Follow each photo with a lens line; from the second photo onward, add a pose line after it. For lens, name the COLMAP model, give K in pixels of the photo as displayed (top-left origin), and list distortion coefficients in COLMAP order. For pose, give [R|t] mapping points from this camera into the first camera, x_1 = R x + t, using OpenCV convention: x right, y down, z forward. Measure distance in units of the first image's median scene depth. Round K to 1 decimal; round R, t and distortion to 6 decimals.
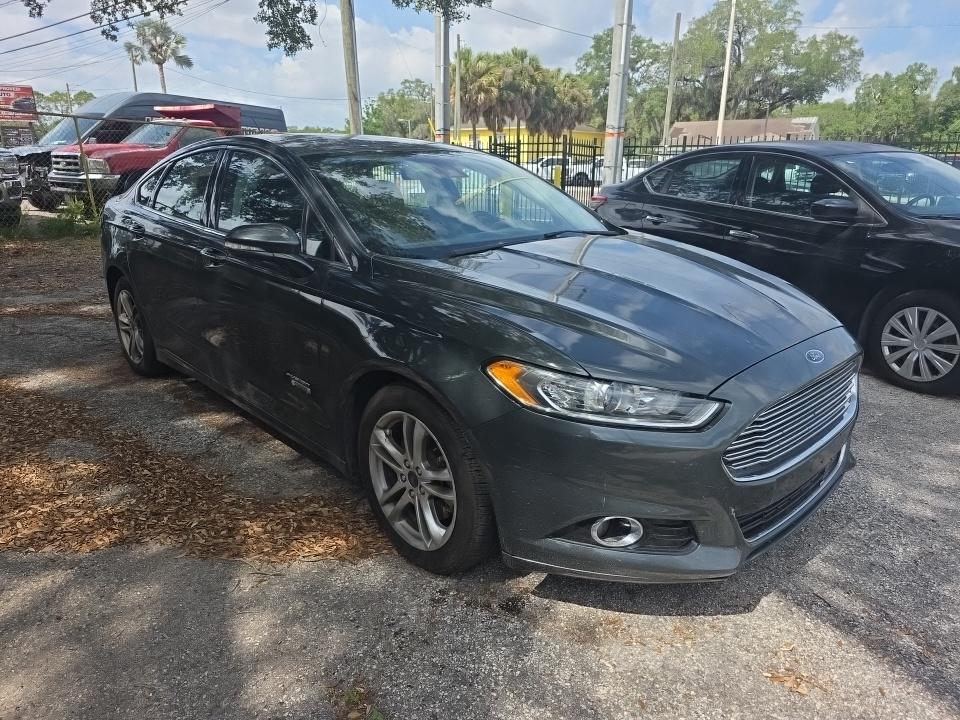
lens RADIAL K [[654.8, 0, 481.0], [0, 654.8, 361.5], [0, 0, 1]] dist [-0.018890, -0.007058]
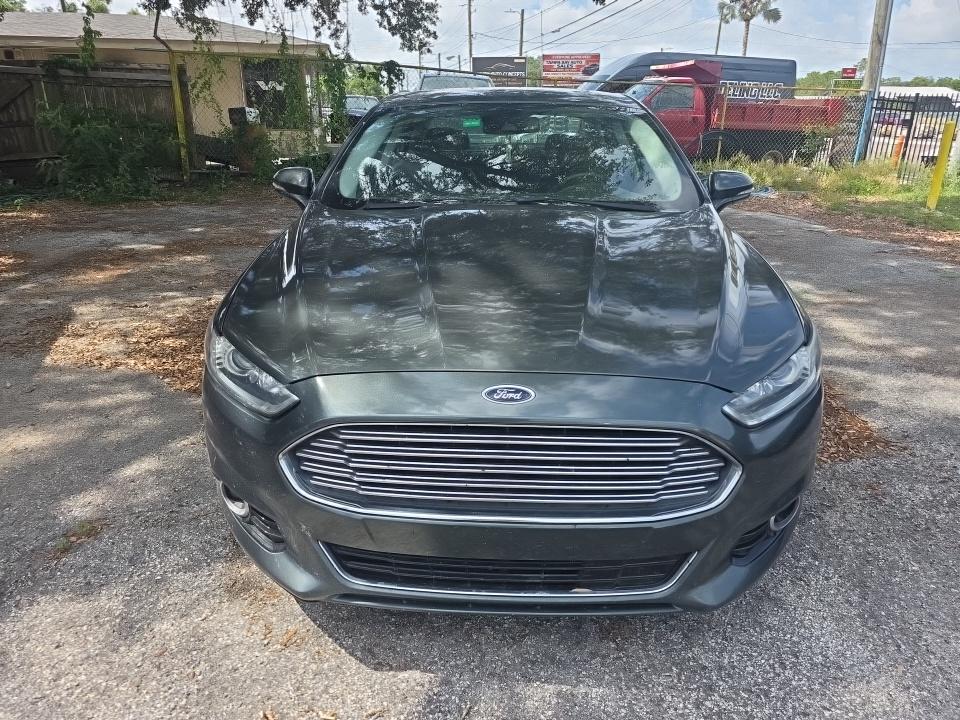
lens RADIAL K [[654.8, 0, 479.8], [0, 654.8, 357.3], [0, 0, 1]] dist [-0.018890, -0.007058]
pose [[0.687909, 0.230004, -0.688388, 0.144986], [-0.193294, 0.972263, 0.131693, -0.019043], [0.699584, 0.042469, 0.713287, 0.073516]]
